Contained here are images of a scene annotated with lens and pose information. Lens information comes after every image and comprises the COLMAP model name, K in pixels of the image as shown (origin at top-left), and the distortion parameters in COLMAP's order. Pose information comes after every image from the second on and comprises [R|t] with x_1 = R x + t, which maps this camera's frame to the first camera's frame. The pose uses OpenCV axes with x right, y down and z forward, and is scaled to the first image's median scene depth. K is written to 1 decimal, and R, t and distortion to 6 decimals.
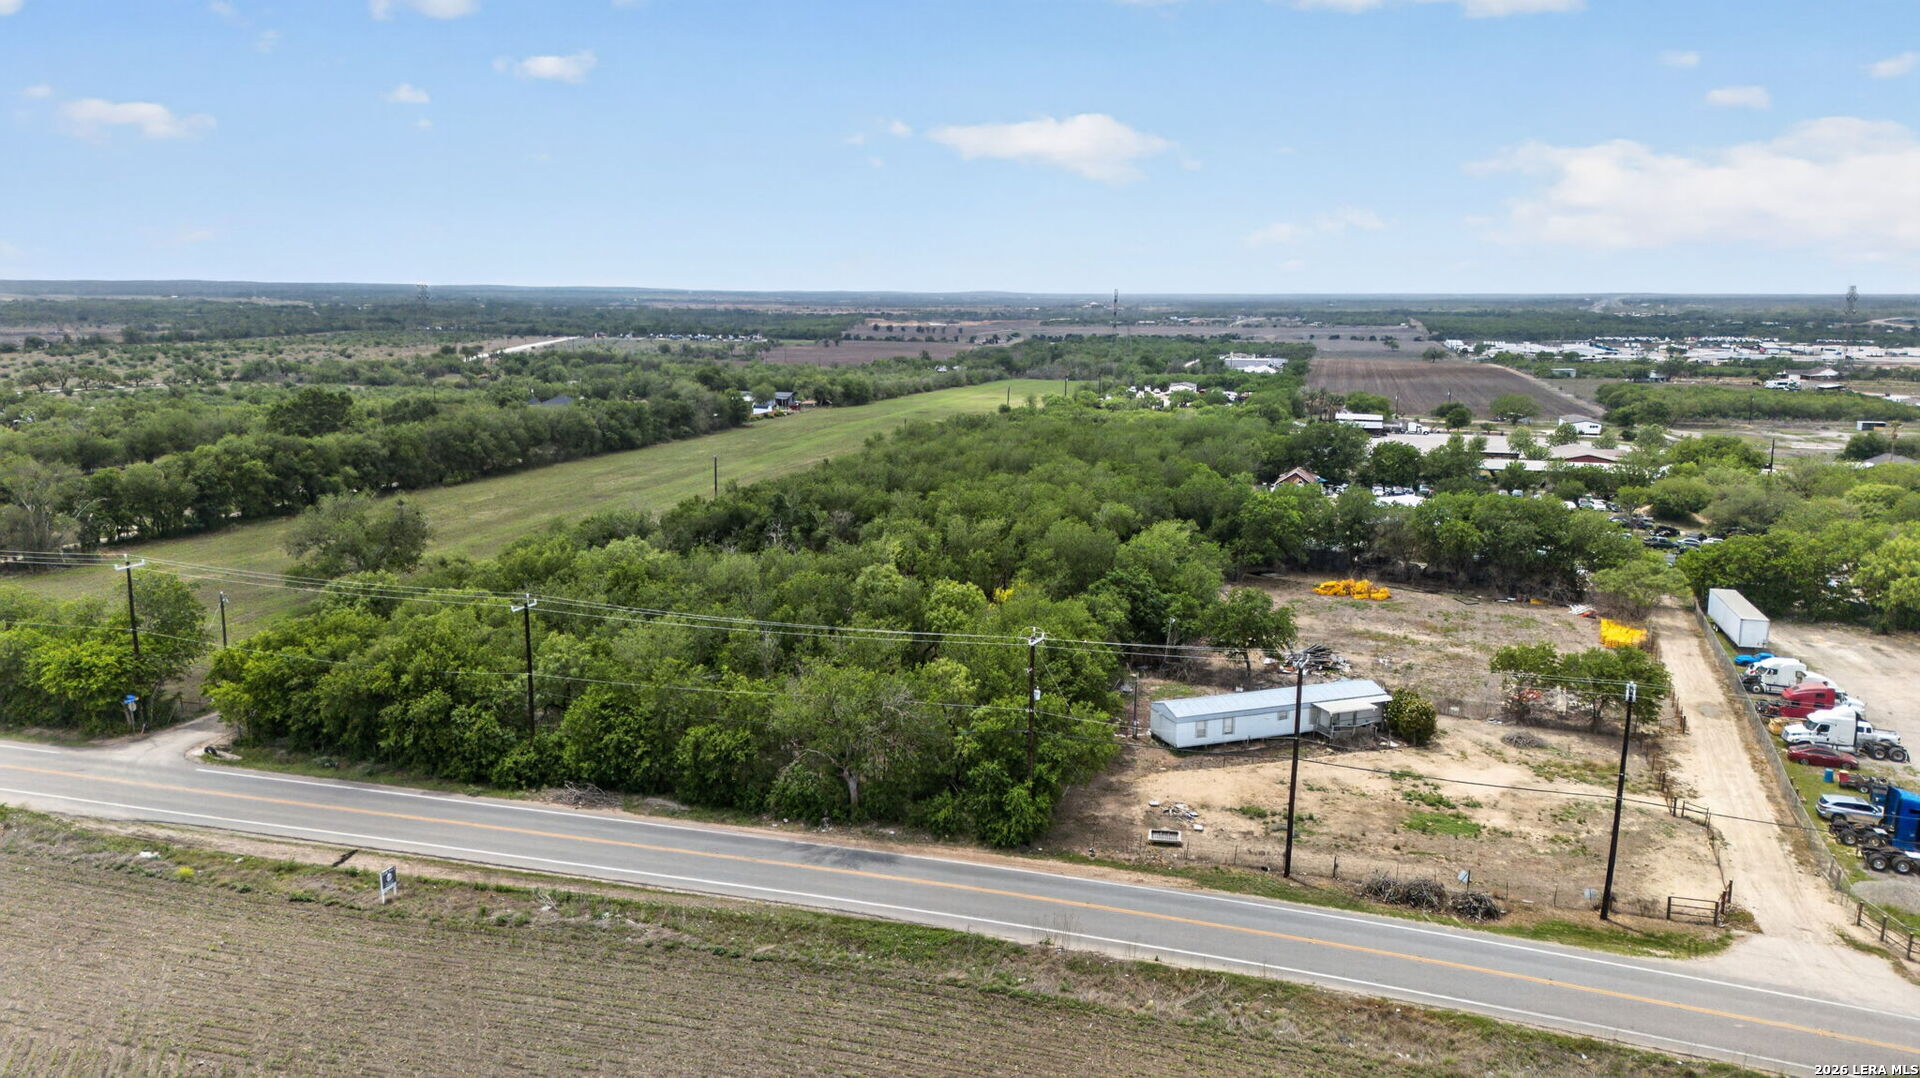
lens RADIAL K [[1332.9, 0, 964.0], [0, 1332.9, 573.7], [0, 0, 1]] dist [0.105340, -0.123149]
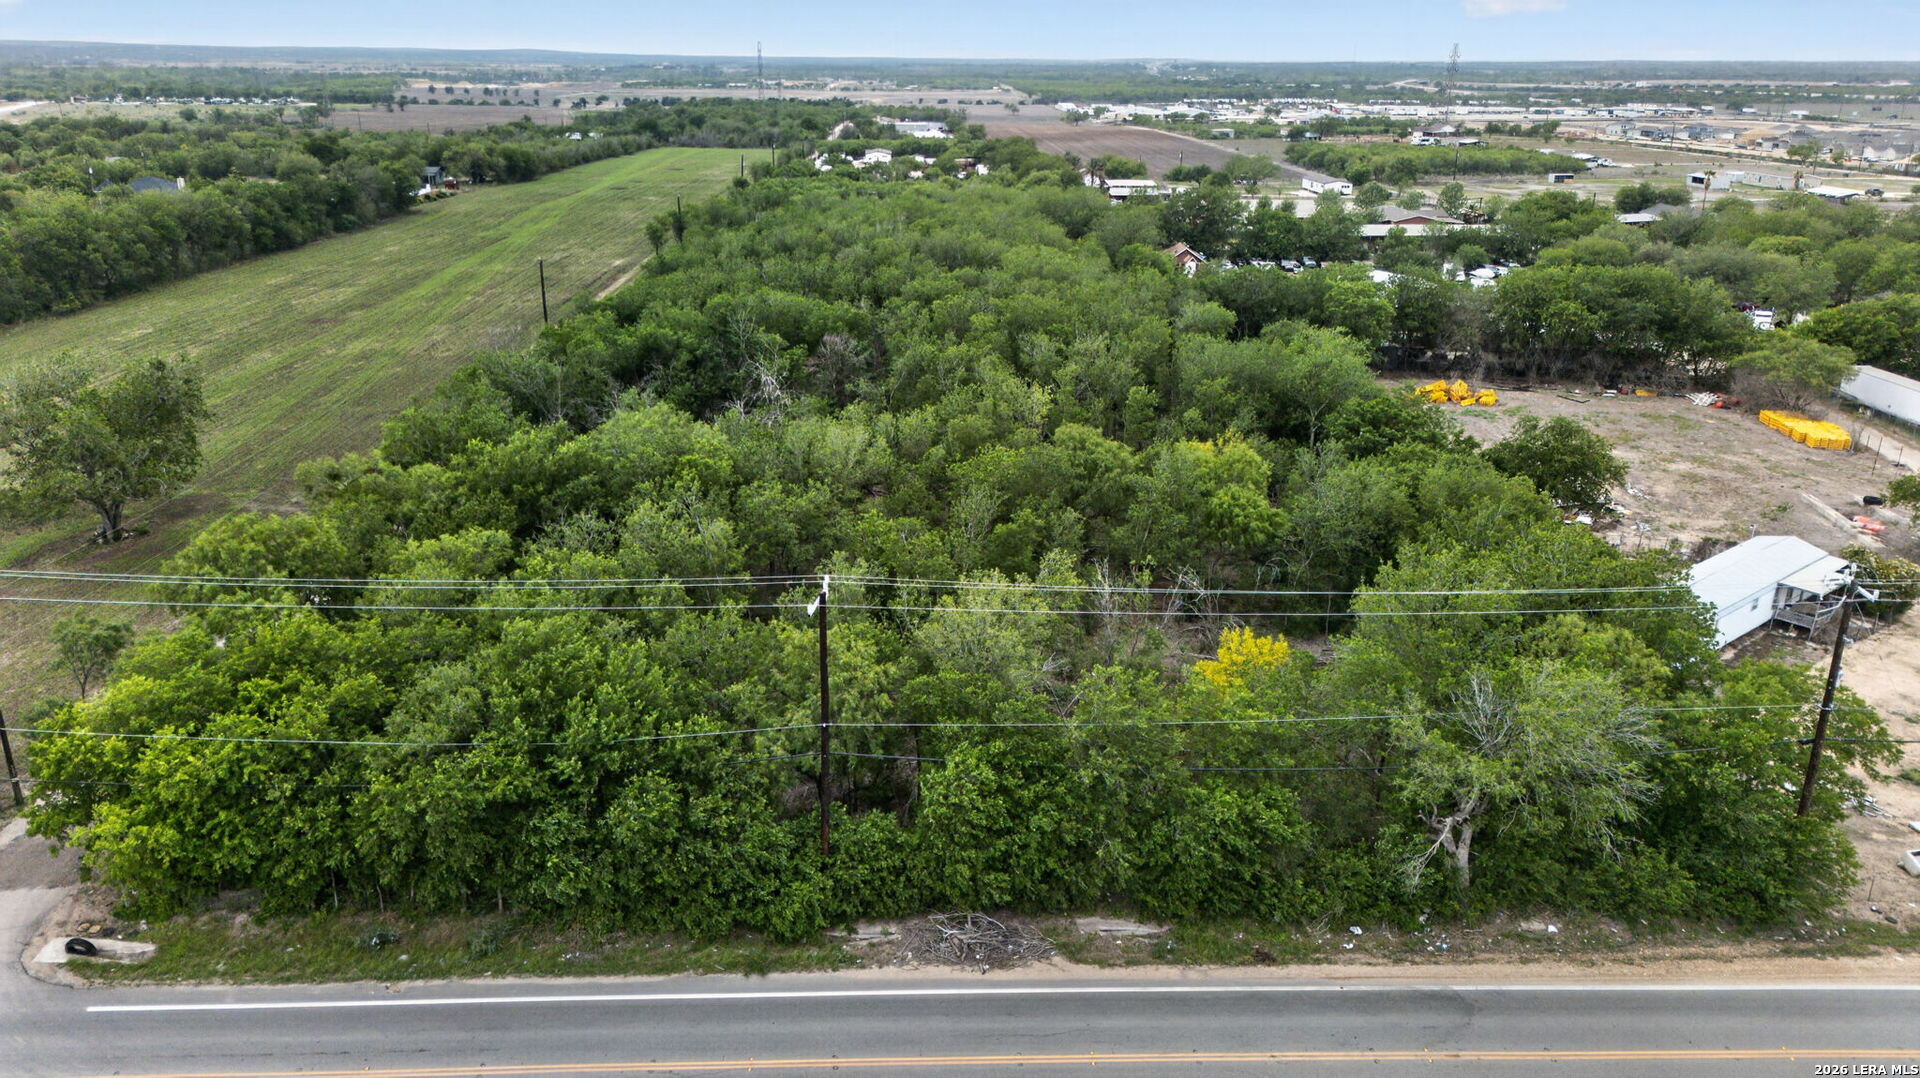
lens RADIAL K [[1344.3, 0, 963.6], [0, 1344.3, 537.5], [0, 0, 1]] dist [0.069670, -0.058506]
pose [[0.951473, -0.102079, 0.290308, -0.106929], [0.061871, 0.987572, 0.144473, -0.017404], [-0.301448, -0.119501, 0.945964, 0.130112]]
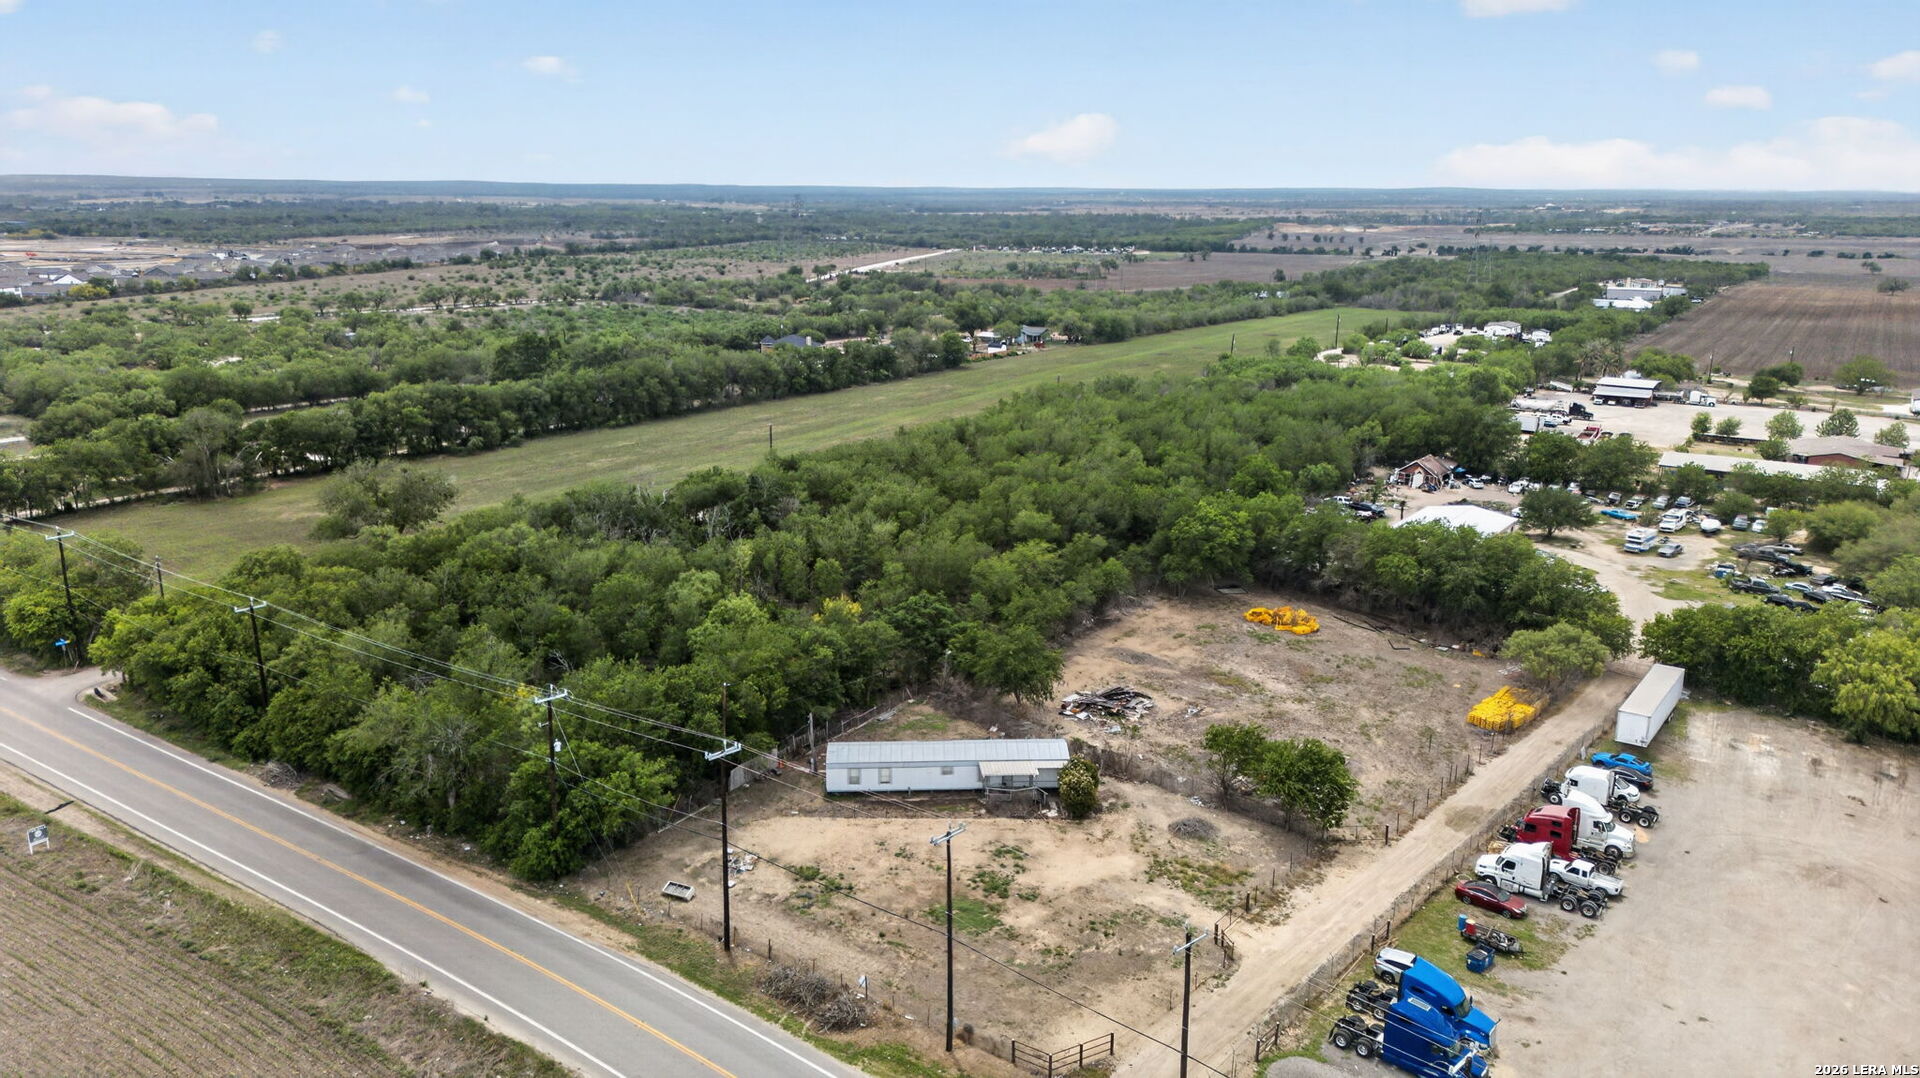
lens RADIAL K [[1337.7, 0, 960.0], [0, 1337.7, 539.0], [0, 0, 1]] dist [0.125187, -0.165356]
pose [[0.949313, 0.078774, -0.304301, 0.157033], [-0.064674, 0.996325, 0.056156, -0.036122], [0.307606, -0.033629, 0.950919, 0.015912]]
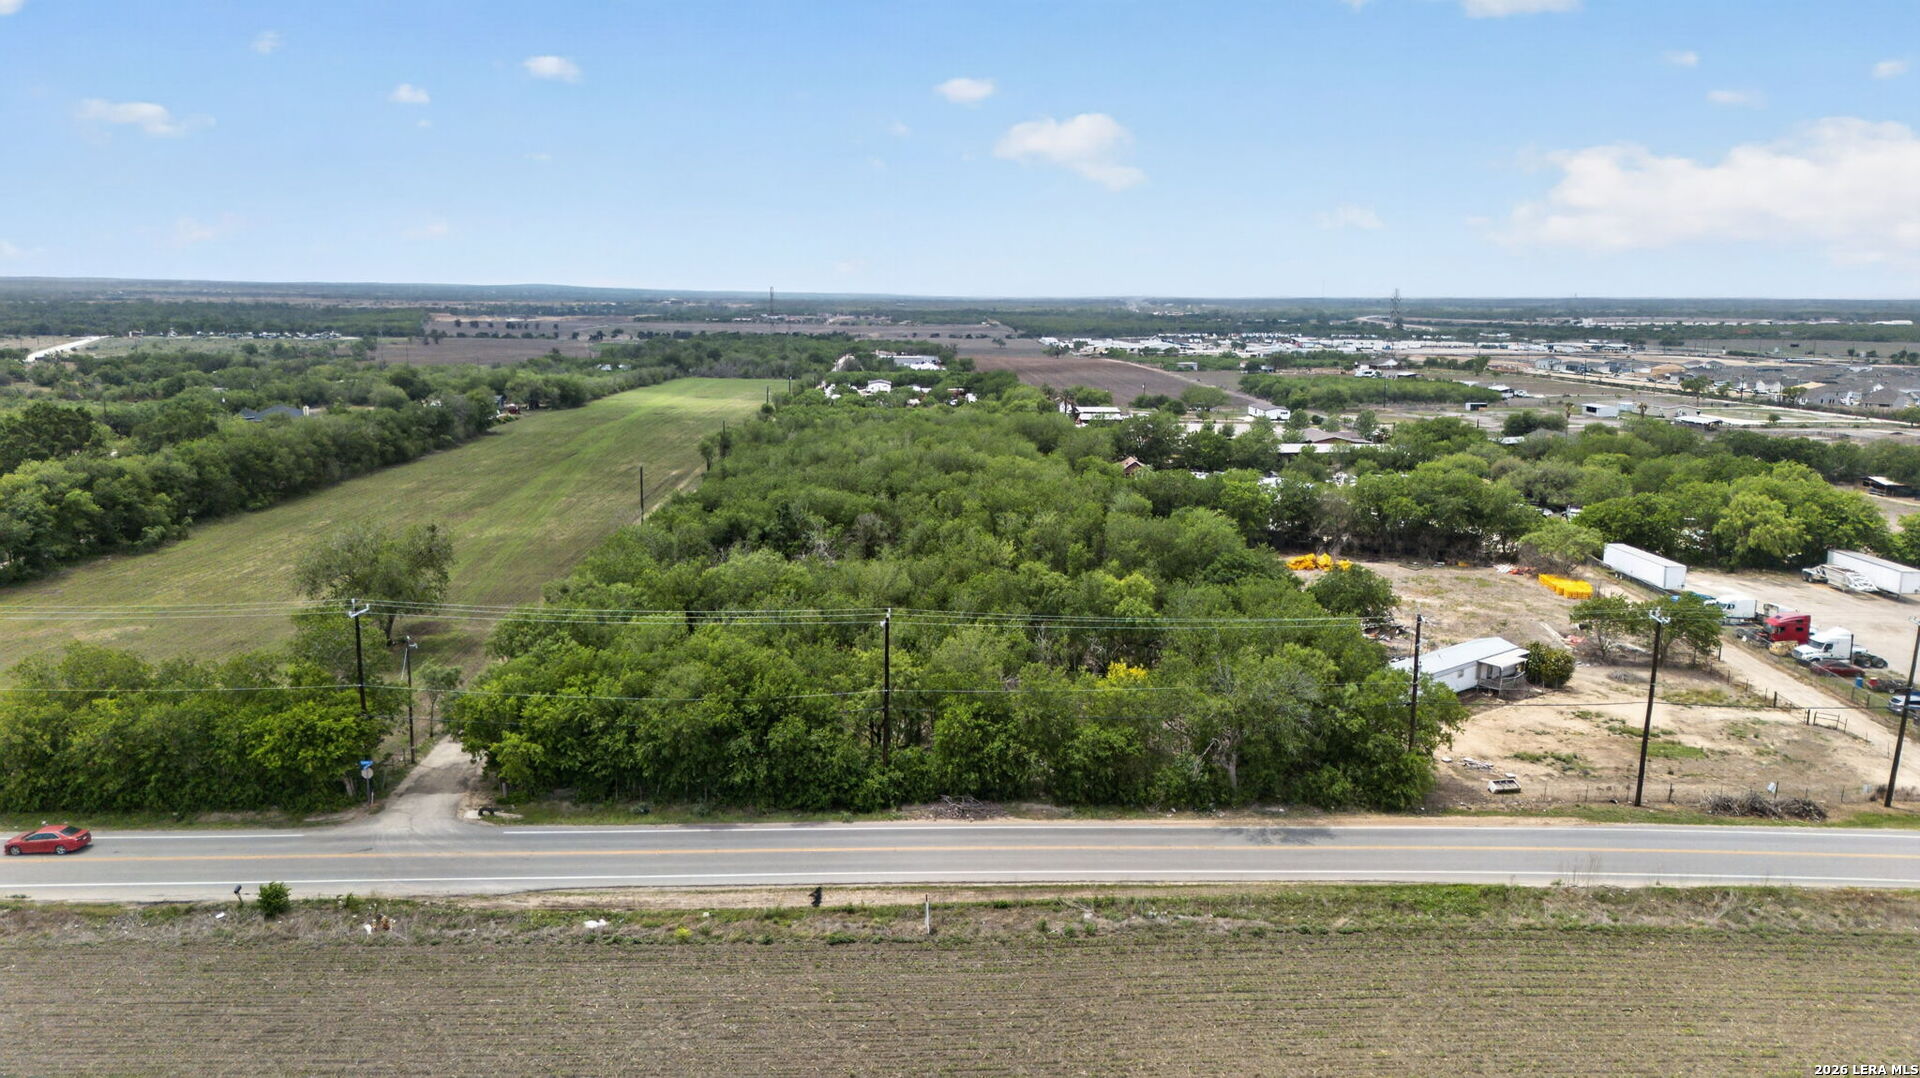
lens RADIAL K [[1332.9, 0, 964.0], [0, 1332.9, 573.7], [0, 0, 1]] dist [0.105340, -0.123149]
pose [[0.949184, -0.061973, 0.308561, -0.144920], [0.061205, 0.998051, 0.012177, -0.004813], [-0.308714, 0.007327, 0.951127, 0.016533]]
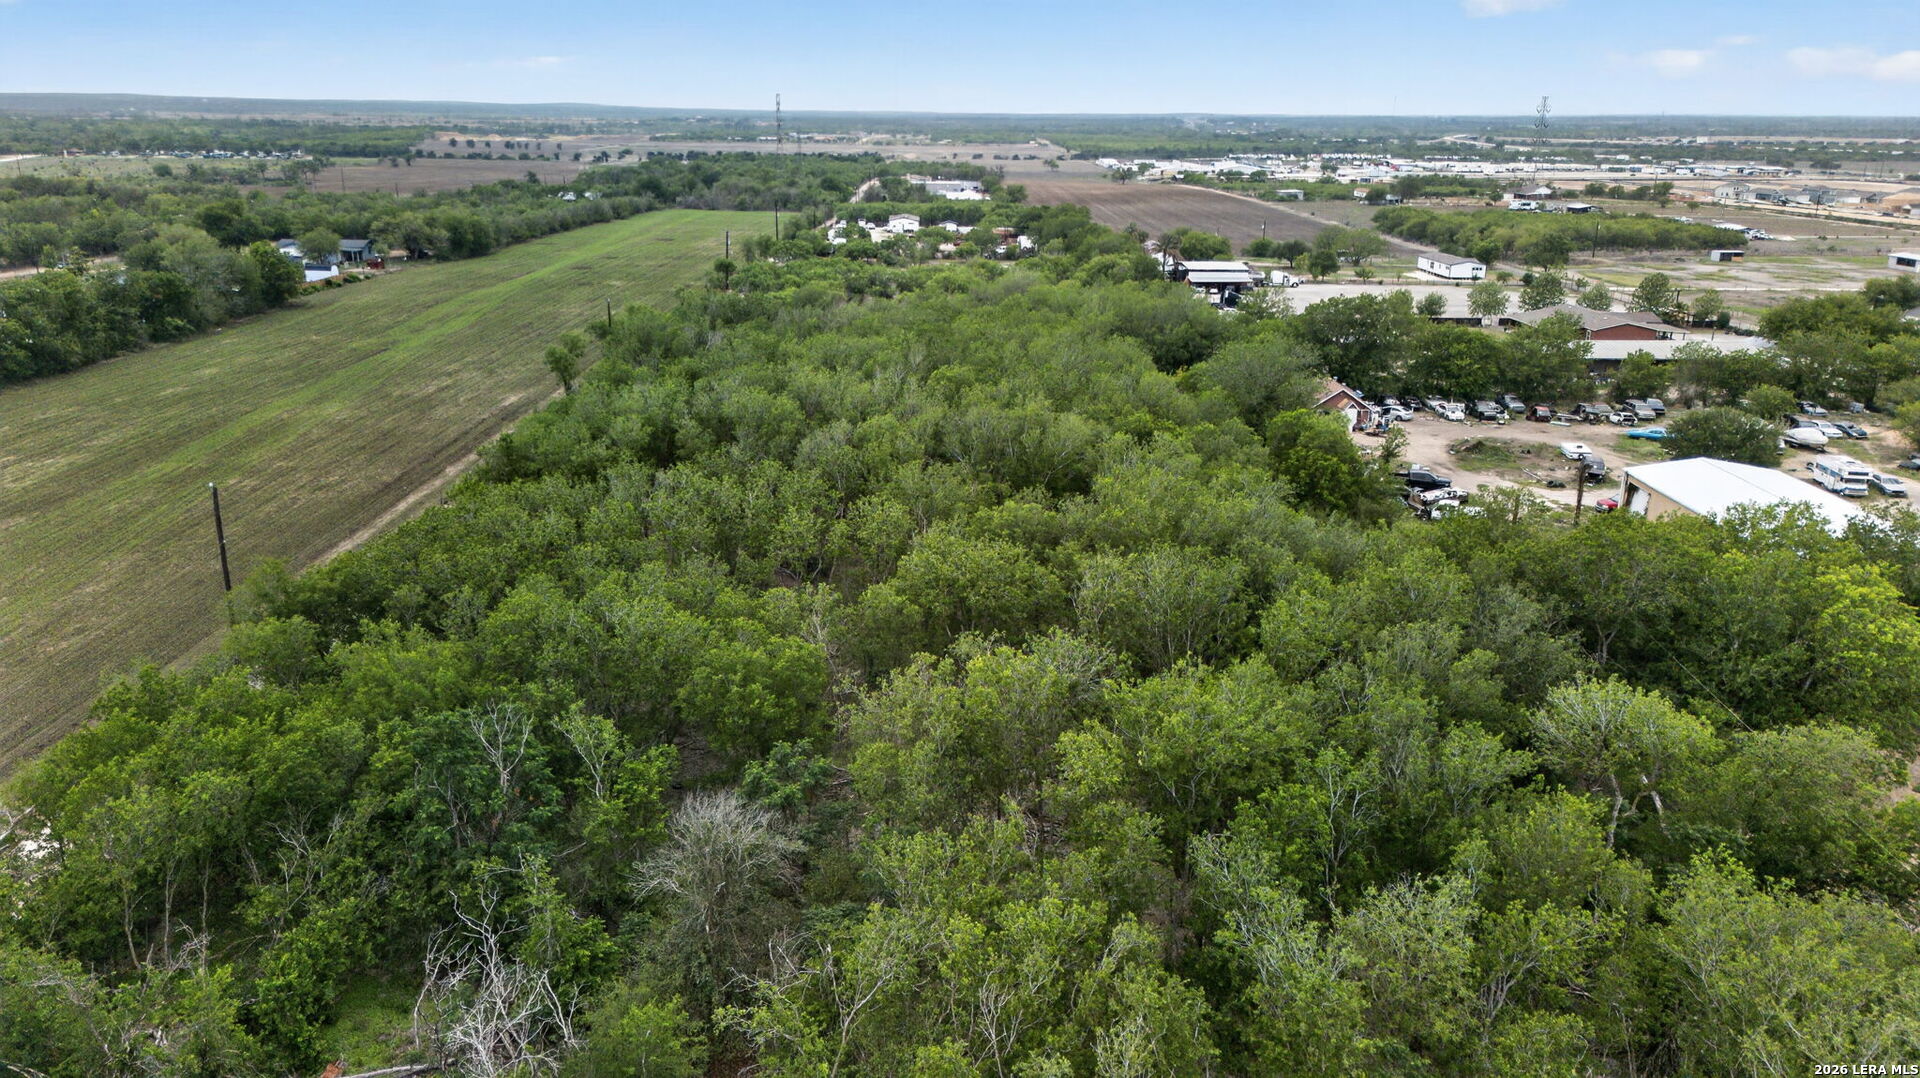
lens RADIAL K [[1344.3, 0, 963.6], [0, 1344.3, 537.5], [0, 0, 1]] dist [0.069670, -0.058506]
pose [[0.958758, -0.082500, 0.271988, -0.049732], [0.054746, 0.992631, 0.108108, -0.055812], [-0.278903, -0.088759, 0.956209, 0.316996]]
